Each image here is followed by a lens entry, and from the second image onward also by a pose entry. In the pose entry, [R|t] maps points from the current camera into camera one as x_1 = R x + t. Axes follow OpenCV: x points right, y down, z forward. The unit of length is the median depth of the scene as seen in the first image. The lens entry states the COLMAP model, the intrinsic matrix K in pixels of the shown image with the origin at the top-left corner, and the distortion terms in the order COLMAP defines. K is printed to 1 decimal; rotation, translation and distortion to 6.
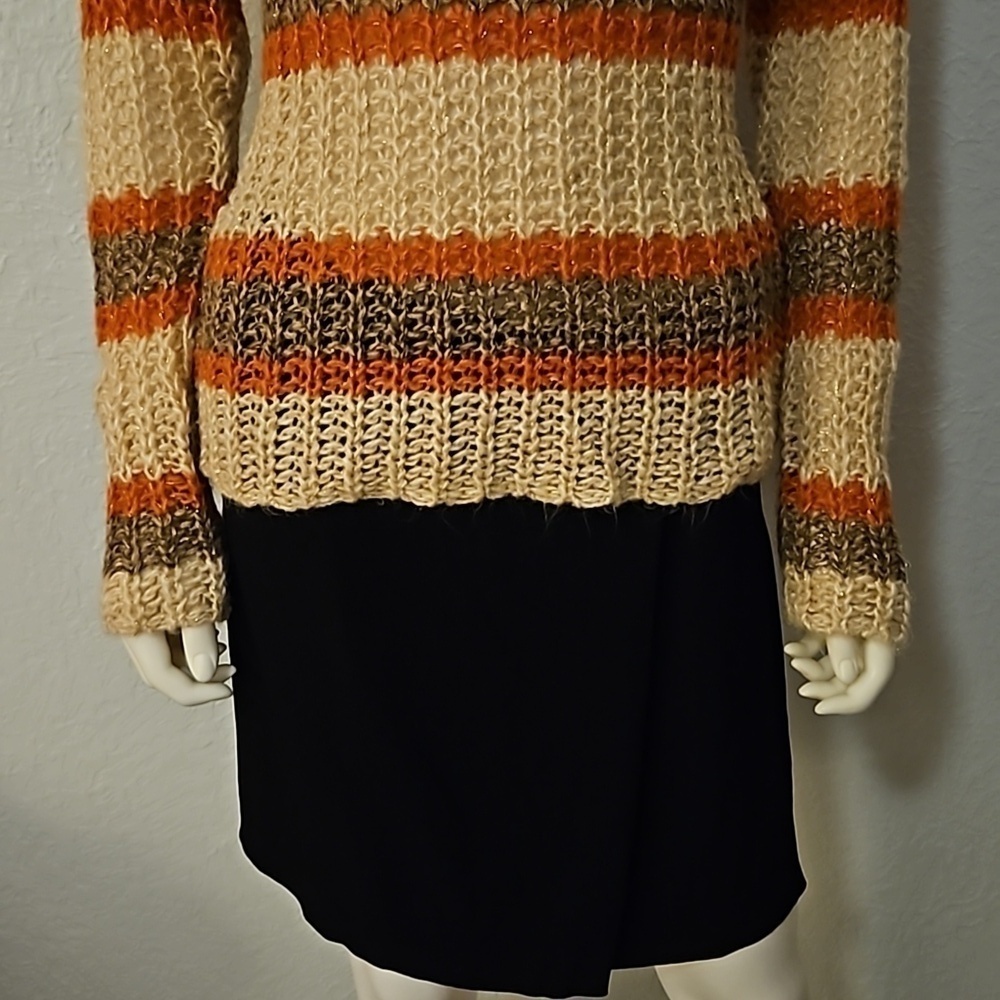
lens RADIAL K [[1451.7, 0, 499.3], [0, 1451.7, 486.3], [0, 0, 1]] dist [0.052615, -0.032752]
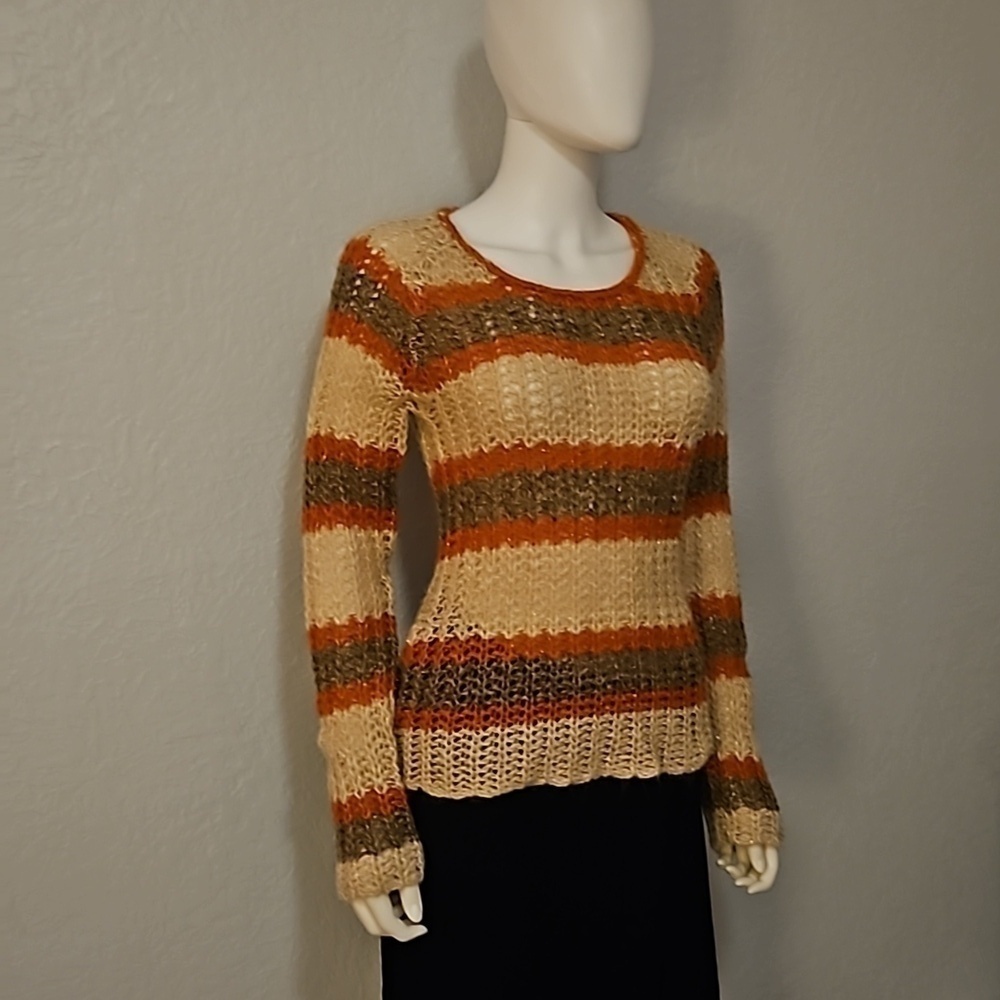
lens RADIAL K [[1451.7, 0, 499.3], [0, 1451.7, 486.3], [0, 0, 1]] dist [0.052615, -0.032752]
pose [[0.913244, -0.012836, 0.407211, -0.834290], [0.126421, 0.959094, -0.253289, 0.101567], [-0.387303, 0.282795, 0.877510, -0.607624]]
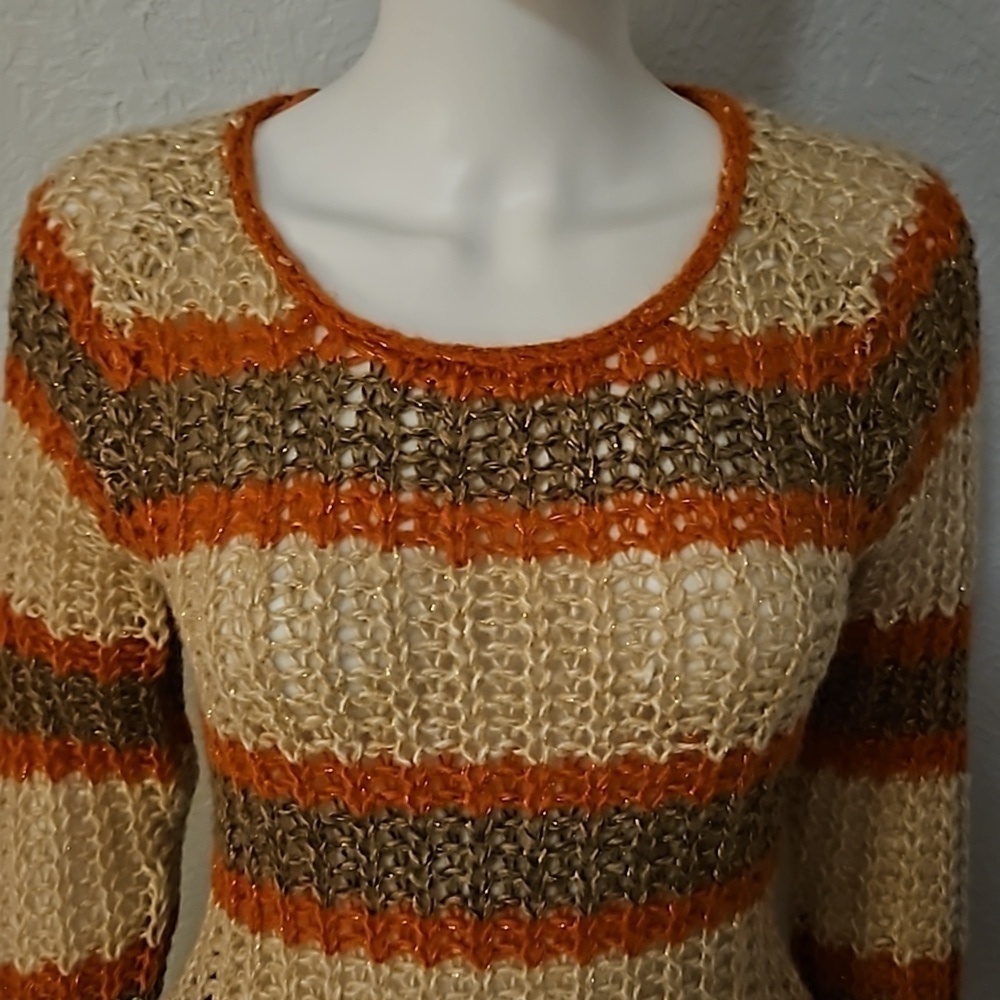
lens RADIAL K [[1451.7, 0, 499.3], [0, 1451.7, 486.3], [0, 0, 1]] dist [0.052615, -0.032752]
pose [[0.999056, 0.009928, 0.042296, -0.036895], [-0.007836, 0.998752, -0.049330, -0.469917], [-0.042733, 0.048952, 0.997887, 0.158075]]
